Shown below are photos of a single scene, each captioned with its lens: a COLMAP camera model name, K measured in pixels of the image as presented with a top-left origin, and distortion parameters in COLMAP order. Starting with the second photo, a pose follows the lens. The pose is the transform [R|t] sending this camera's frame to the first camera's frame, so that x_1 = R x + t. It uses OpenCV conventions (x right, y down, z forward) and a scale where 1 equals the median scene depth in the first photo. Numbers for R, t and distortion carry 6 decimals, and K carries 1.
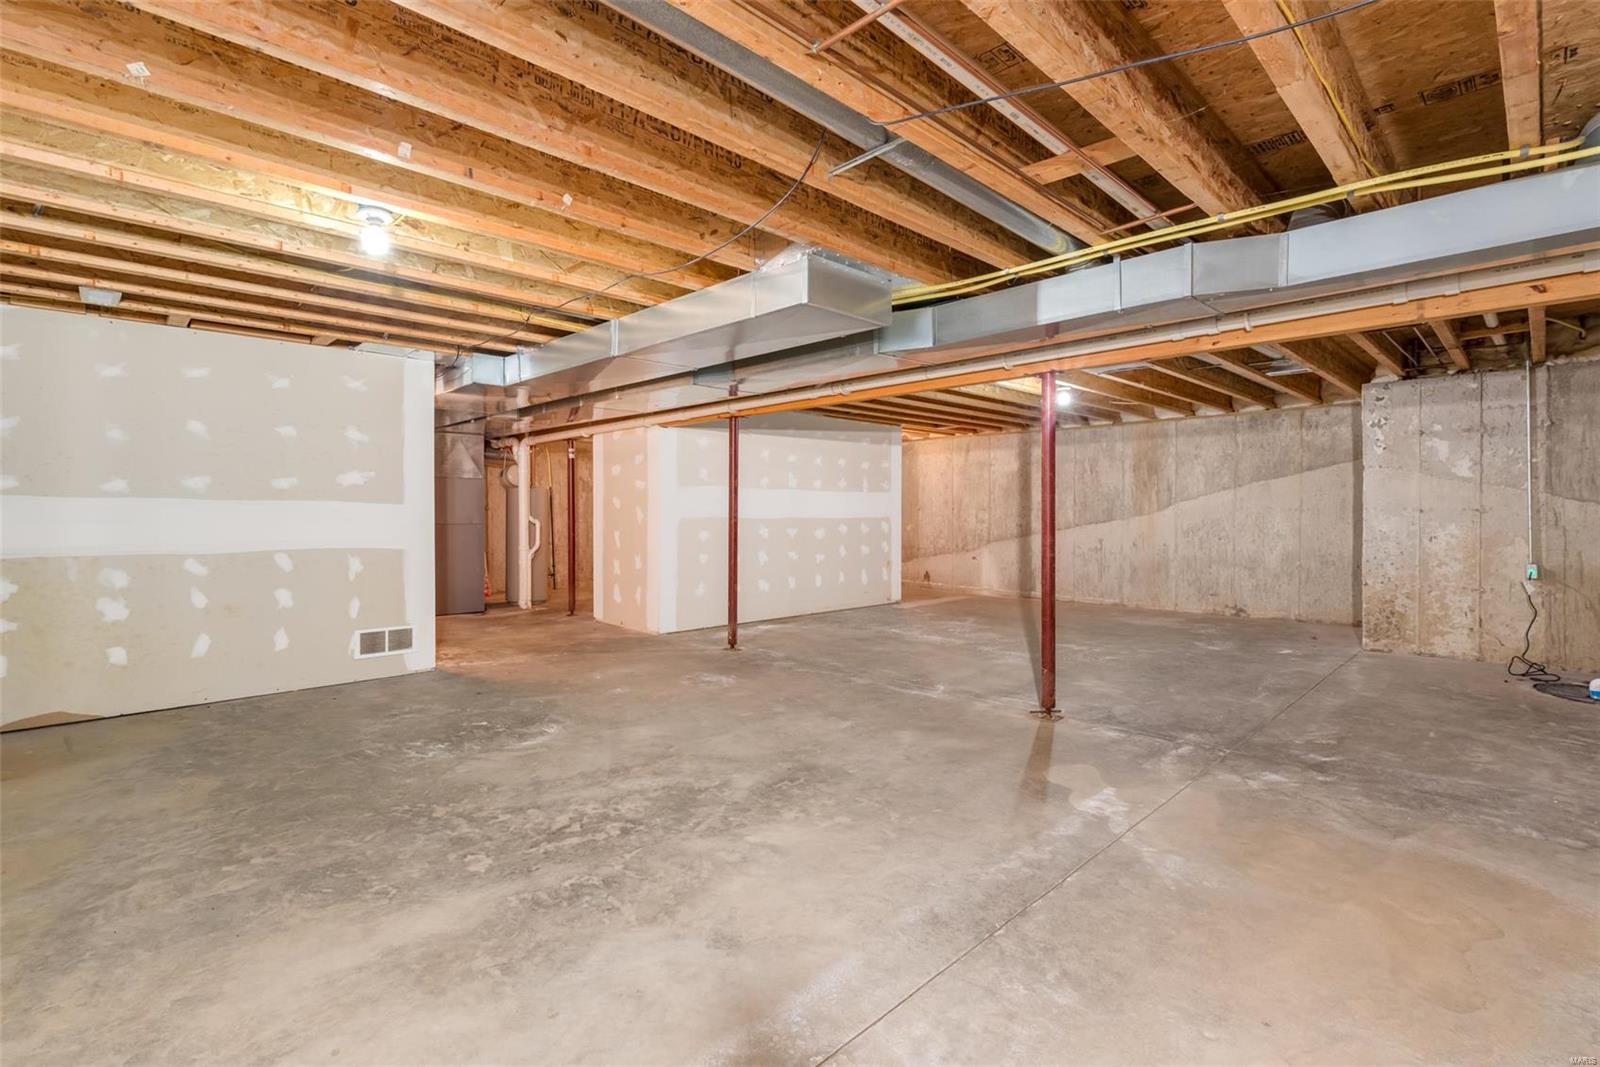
lens RADIAL K [[749.2, 0, 802.7], [0, 749.2, 522.0], [0, 0, 1]] dist [0.002684, -0.001833]
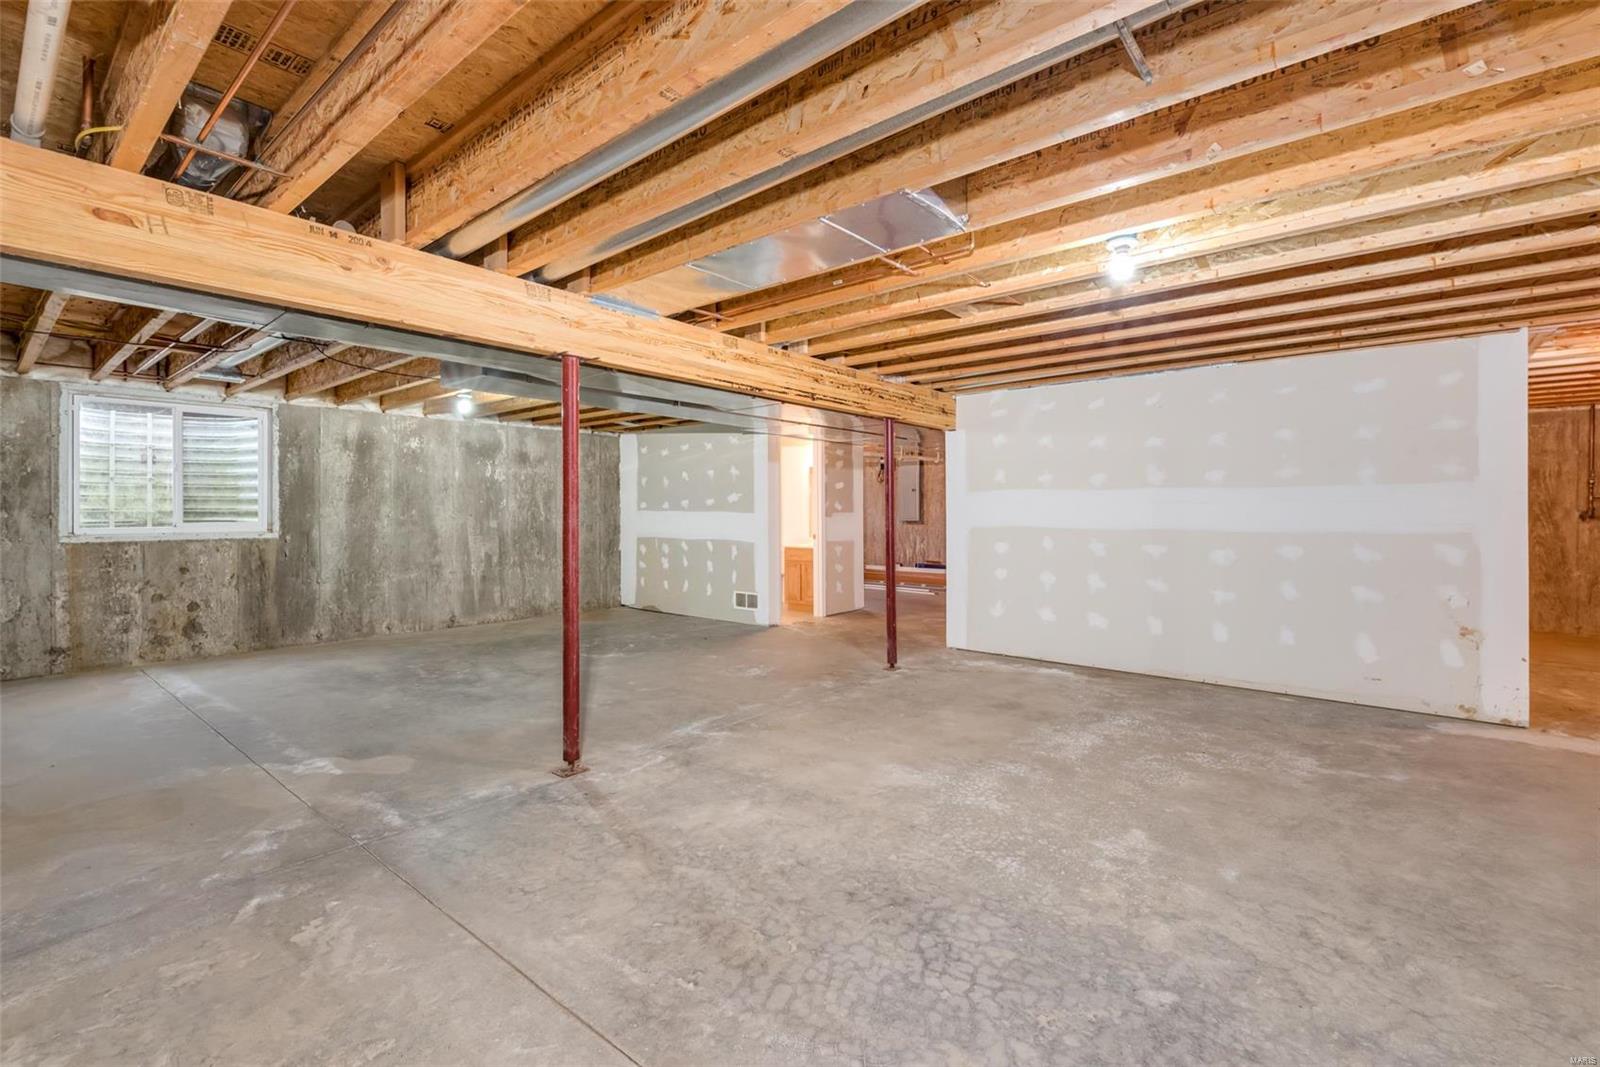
lens RADIAL K [[717.8, 0, 803.3], [0, 717.8, 523.6], [0, 0, 1]] dist [0.003348, 0.000718]
pose [[0.084357, 0.013825, -0.996340, 1.327832], [-0.014322, 0.999817, 0.012661, -0.032714], [0.996333, 0.013201, 0.084540, 1.382732]]
